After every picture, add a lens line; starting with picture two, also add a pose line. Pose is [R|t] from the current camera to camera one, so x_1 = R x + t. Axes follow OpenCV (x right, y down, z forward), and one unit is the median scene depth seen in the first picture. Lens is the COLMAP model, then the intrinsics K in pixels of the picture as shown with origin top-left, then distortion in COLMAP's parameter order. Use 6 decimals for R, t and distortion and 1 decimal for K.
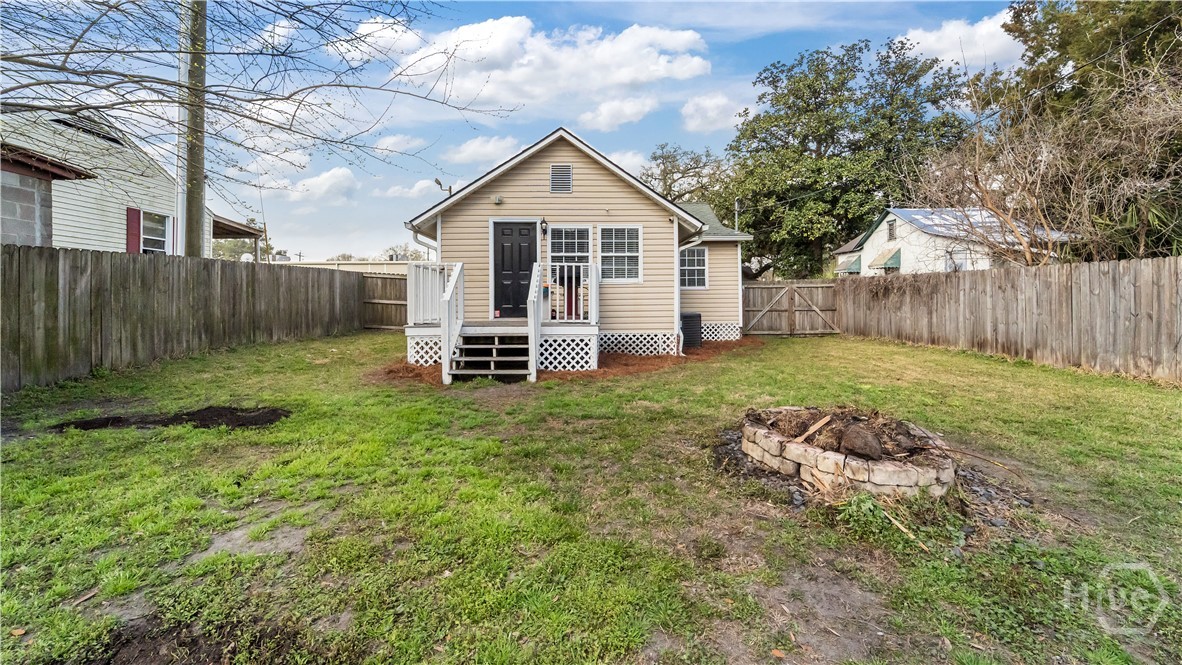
lens RADIAL K [[488.1, 0, 595.0], [0, 488.1, 304.2], [0, 0, 1]] dist [-0.000085, -0.000100]
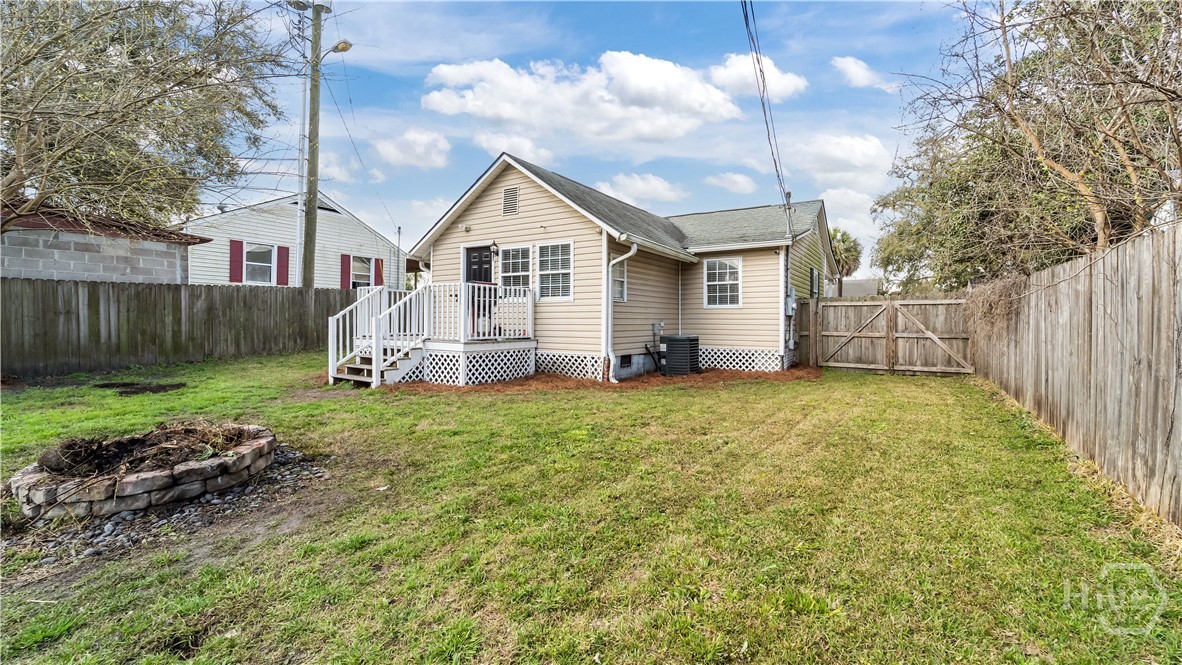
lens RADIAL K [[482.9, 0, 594.9], [0, 482.9, 326.7], [0, 0, 1]] dist [0.001568, 0.000105]
pose [[0.832841, 0.019387, -0.553173, 0.650824], [-0.015790, 0.999812, 0.011267, -0.005249], [0.553287, -0.000649, 0.832990, 0.245124]]
